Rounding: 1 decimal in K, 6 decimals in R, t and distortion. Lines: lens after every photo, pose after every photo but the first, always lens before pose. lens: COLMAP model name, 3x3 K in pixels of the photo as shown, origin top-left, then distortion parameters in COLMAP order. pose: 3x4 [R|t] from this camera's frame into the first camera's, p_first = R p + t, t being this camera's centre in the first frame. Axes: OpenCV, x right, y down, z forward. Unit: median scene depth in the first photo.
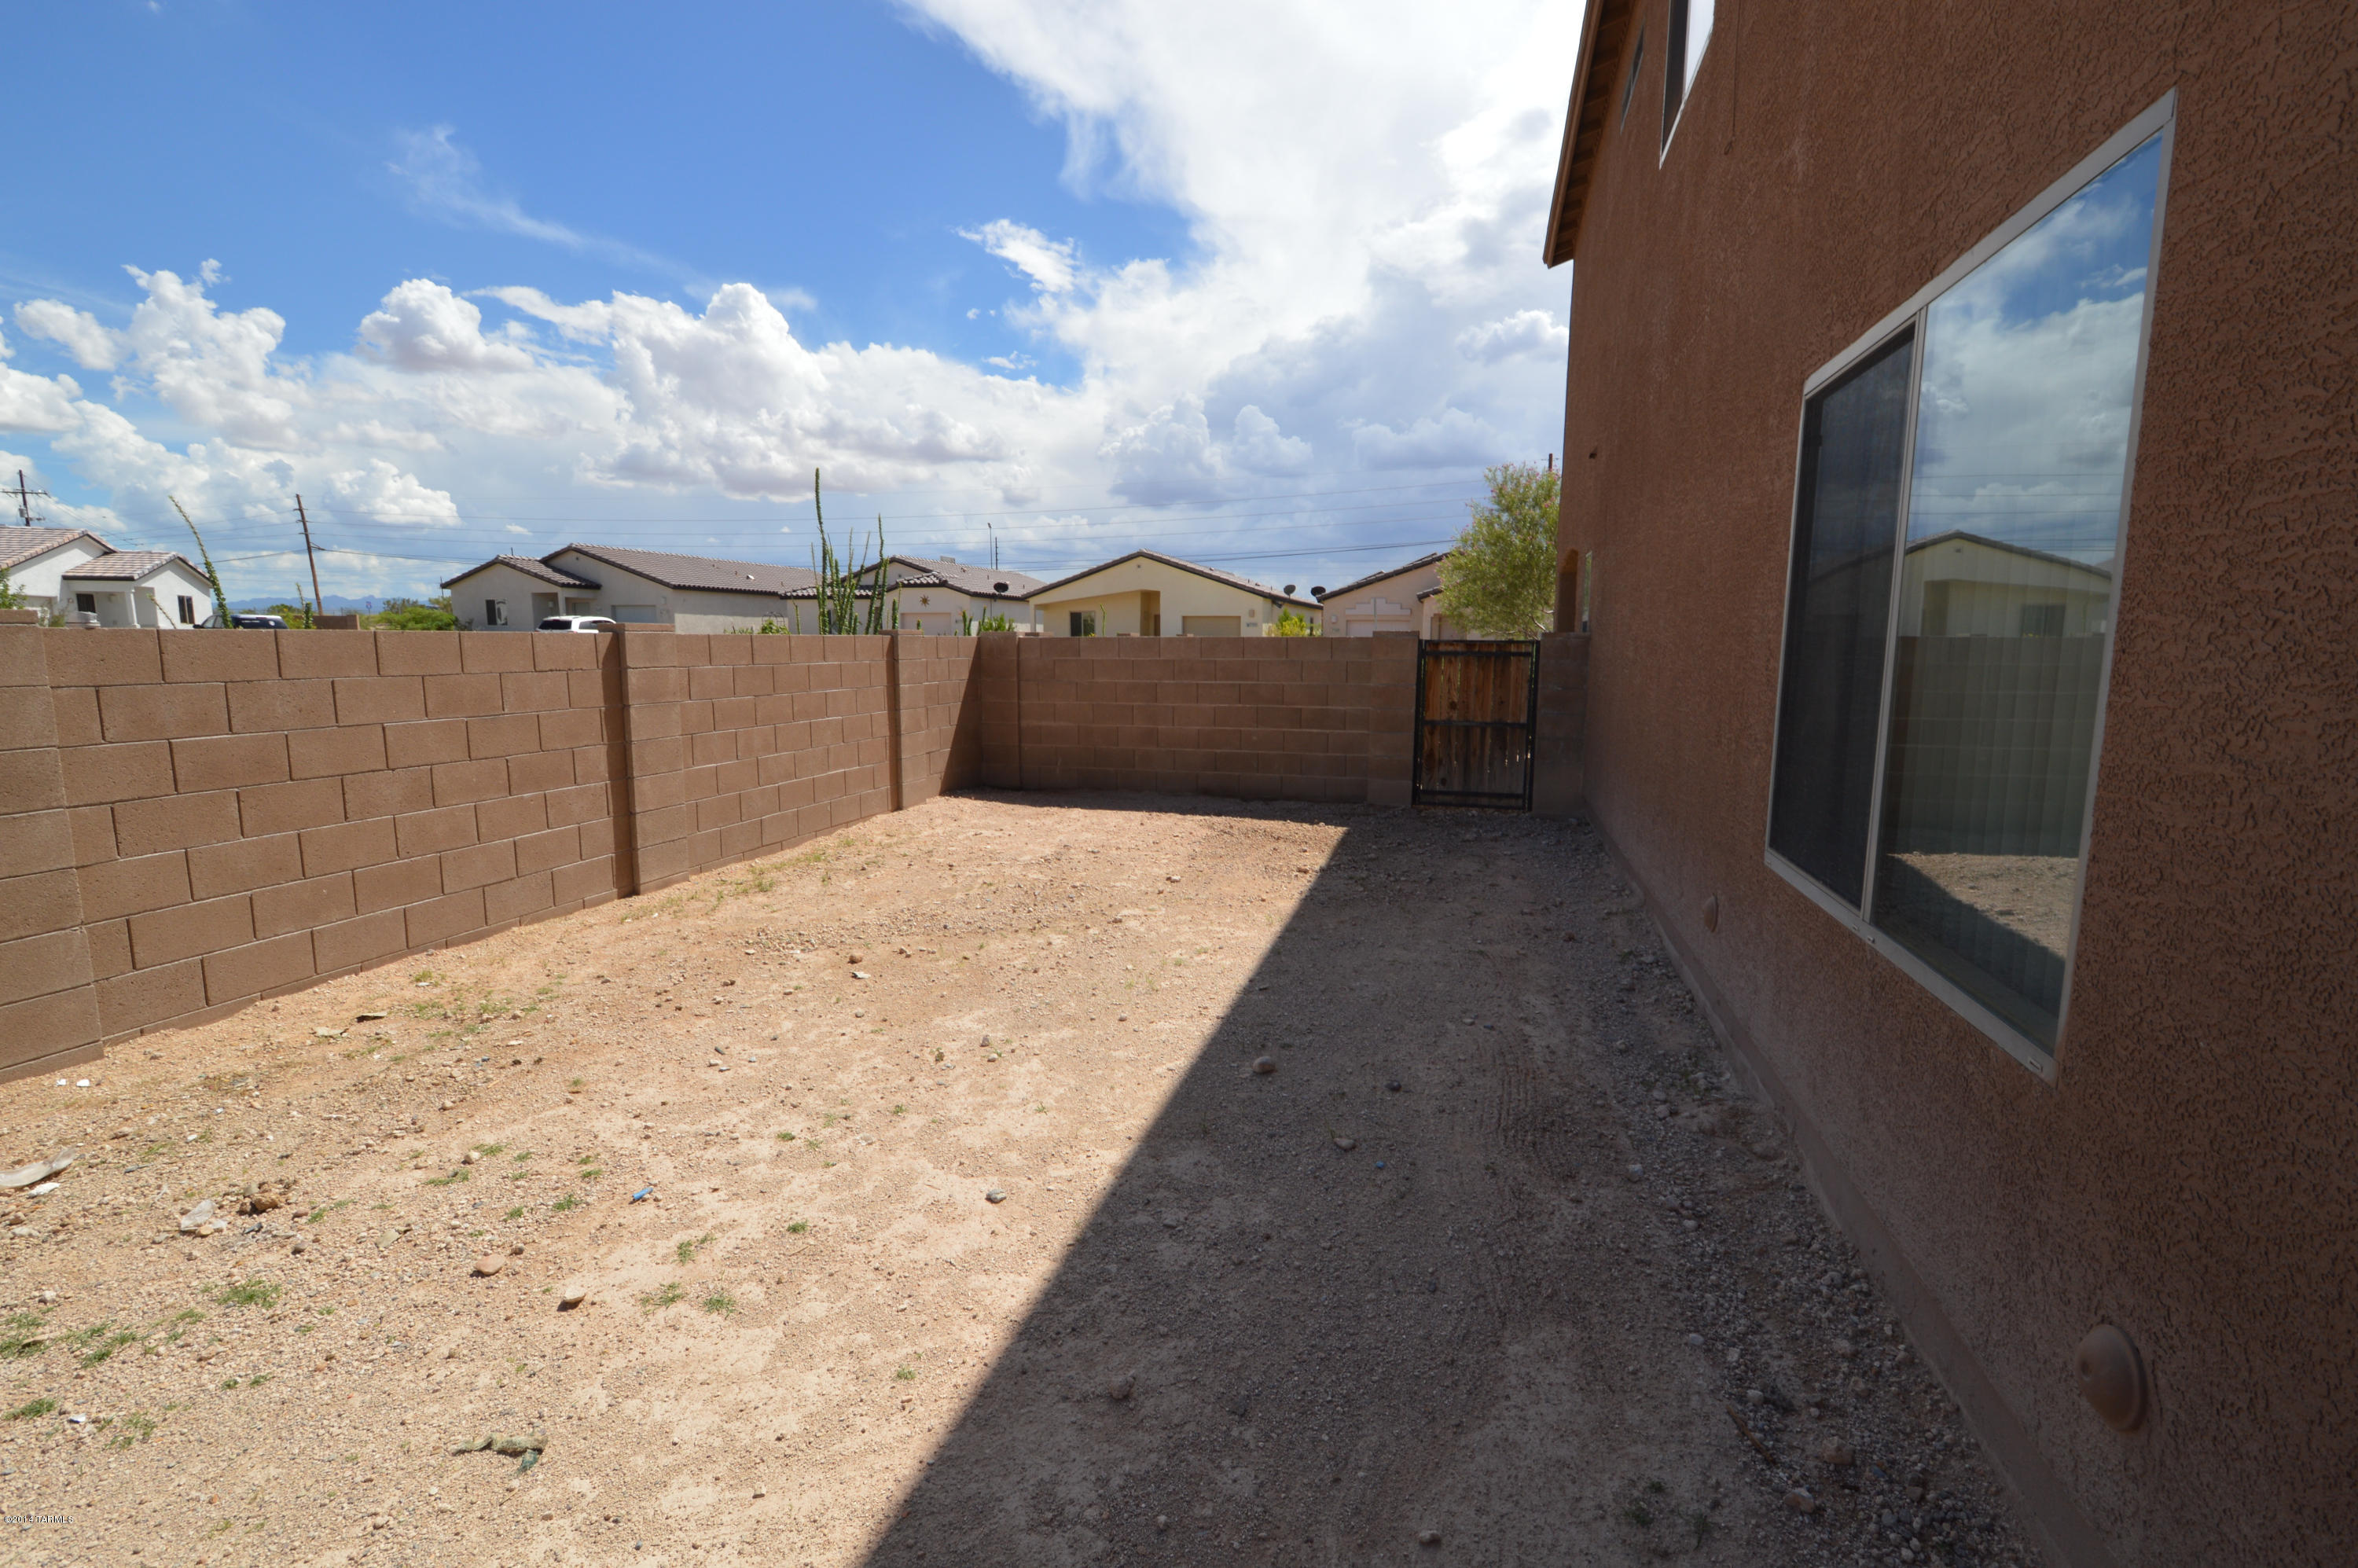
lens RADIAL K [[1037.8, 0, 1180.9], [0, 1037.8, 779.5], [0, 0, 1]] dist [0.003041, 0.000075]
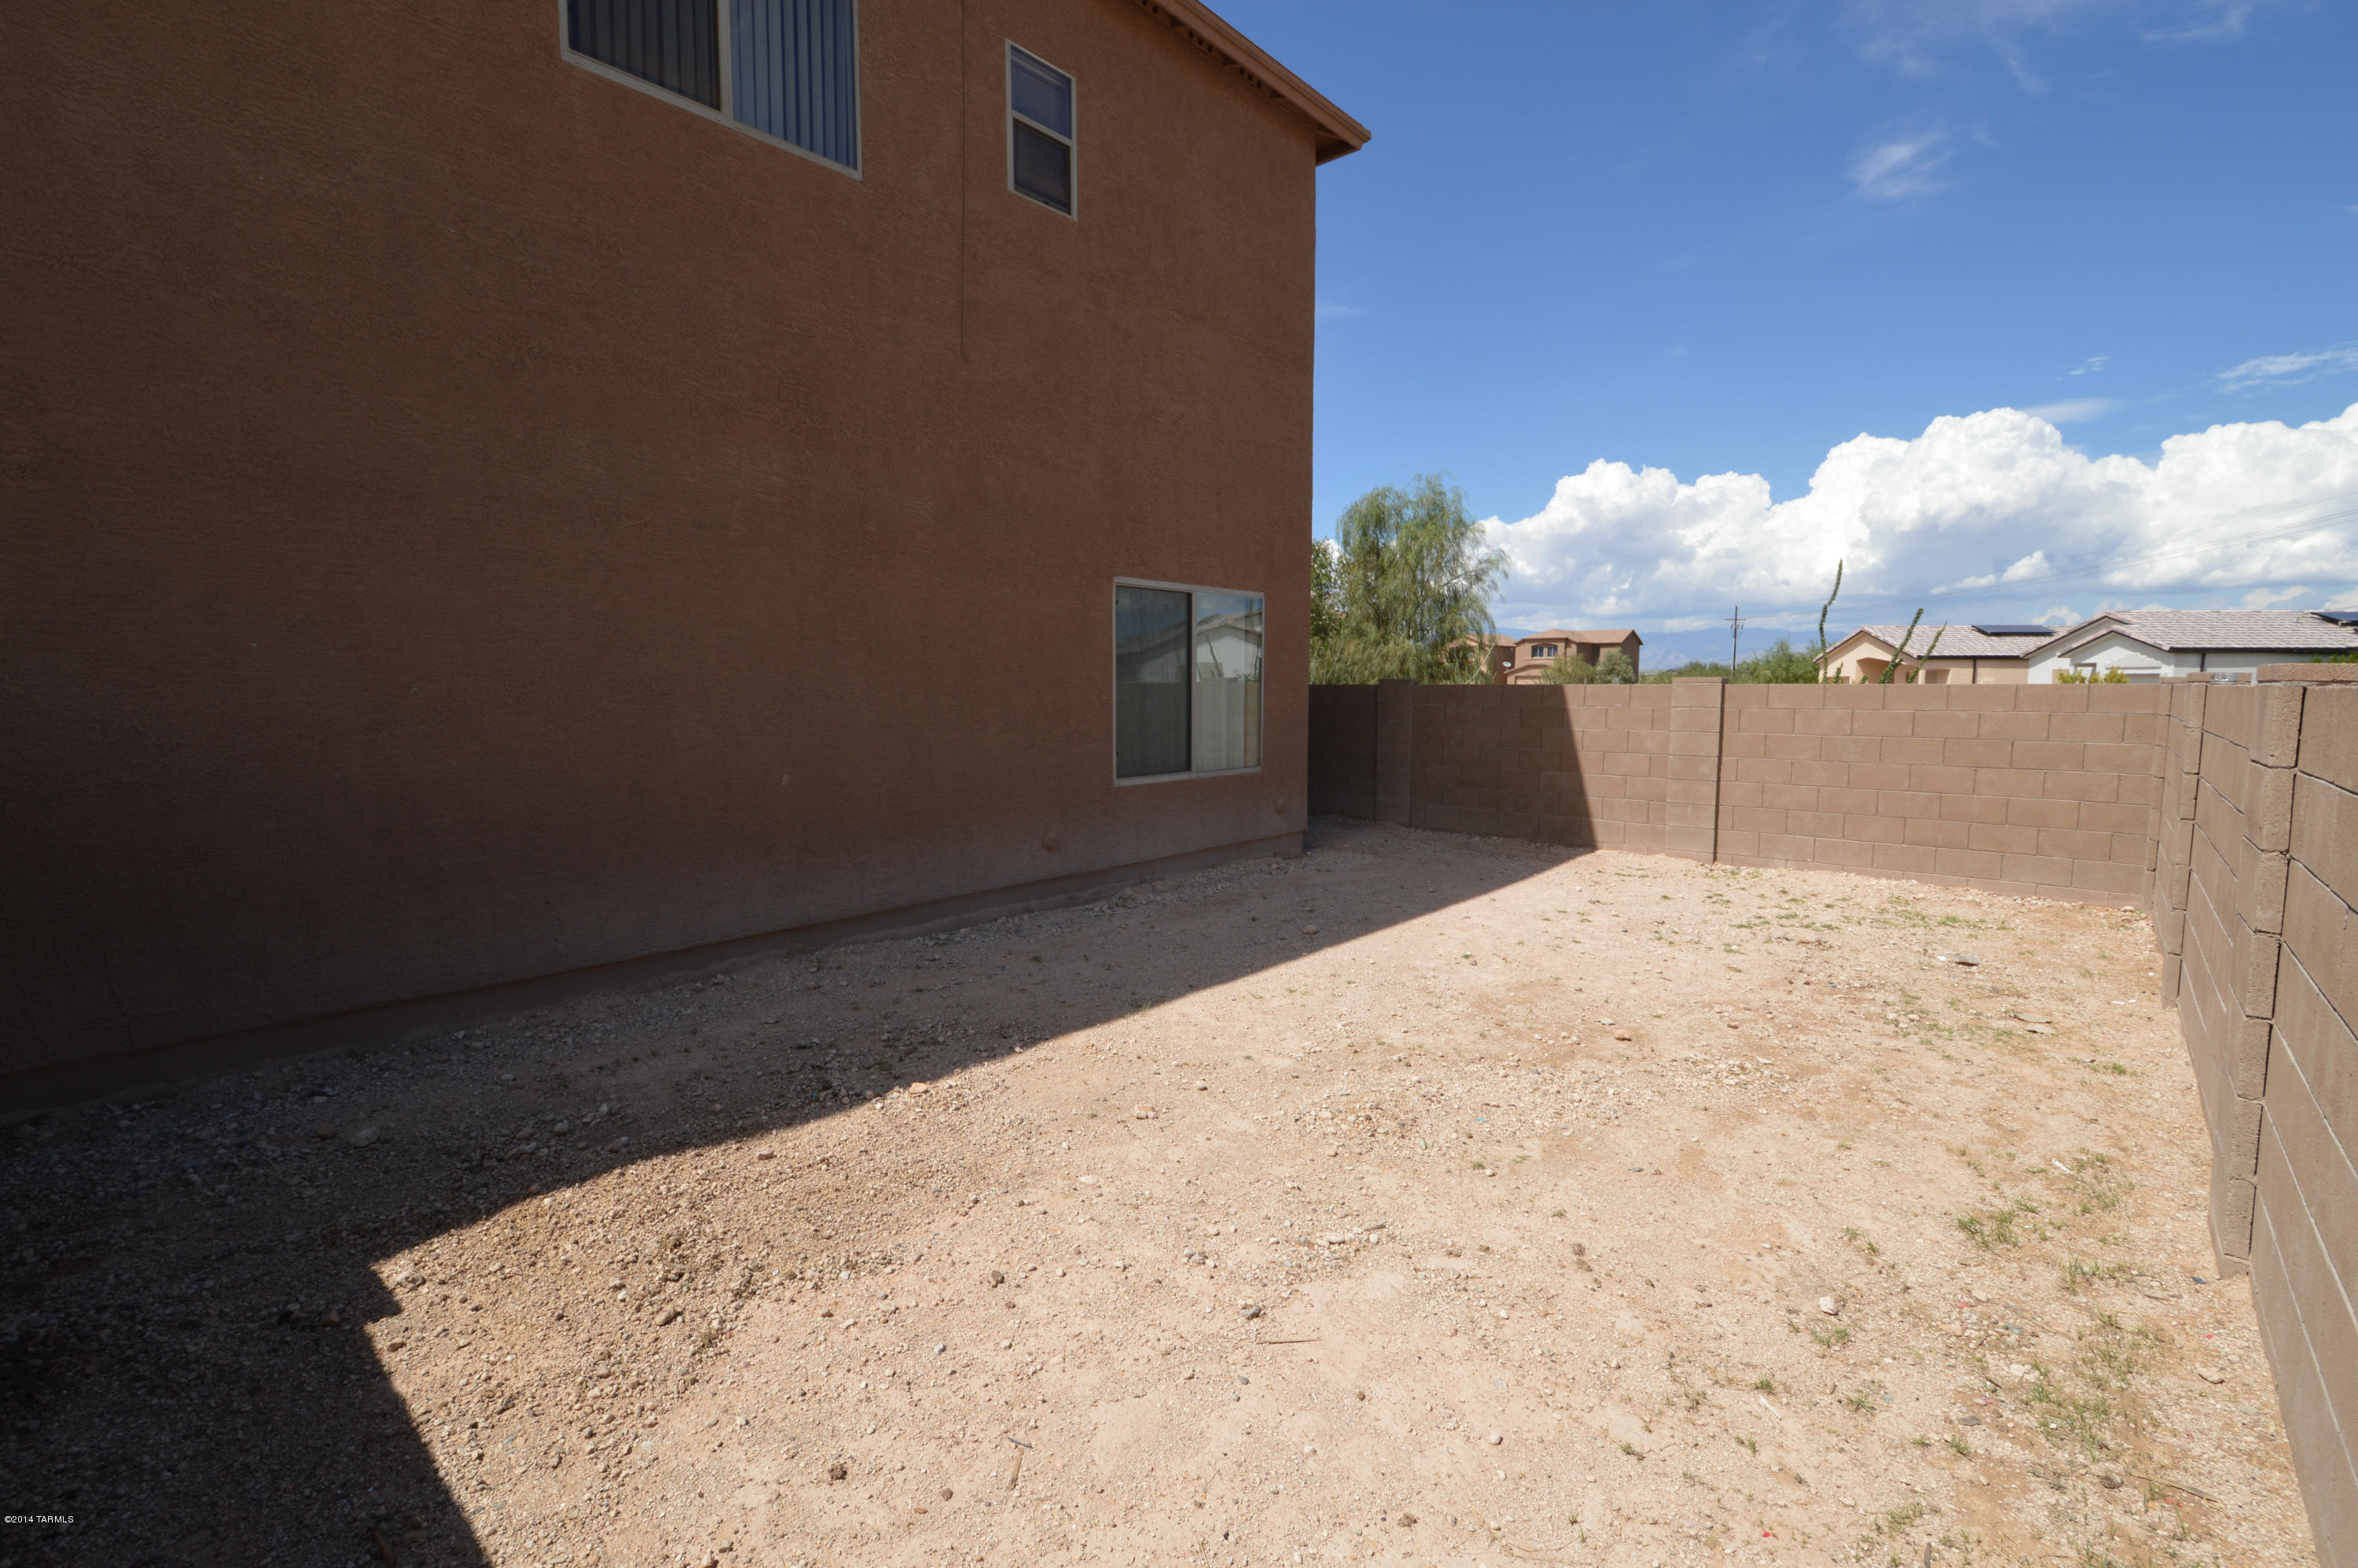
lens RADIAL K [[1037.8, 0, 1183.1], [0, 1037.8, 780.9], [0, 0, 1]] dist [0.003041, 0.000075]
pose [[-0.903749, -0.045976, 0.425588, -0.369340], [0.051747, 0.975190, 0.215238, -0.287560], [-0.424924, 0.216544, -0.878947, 2.075907]]
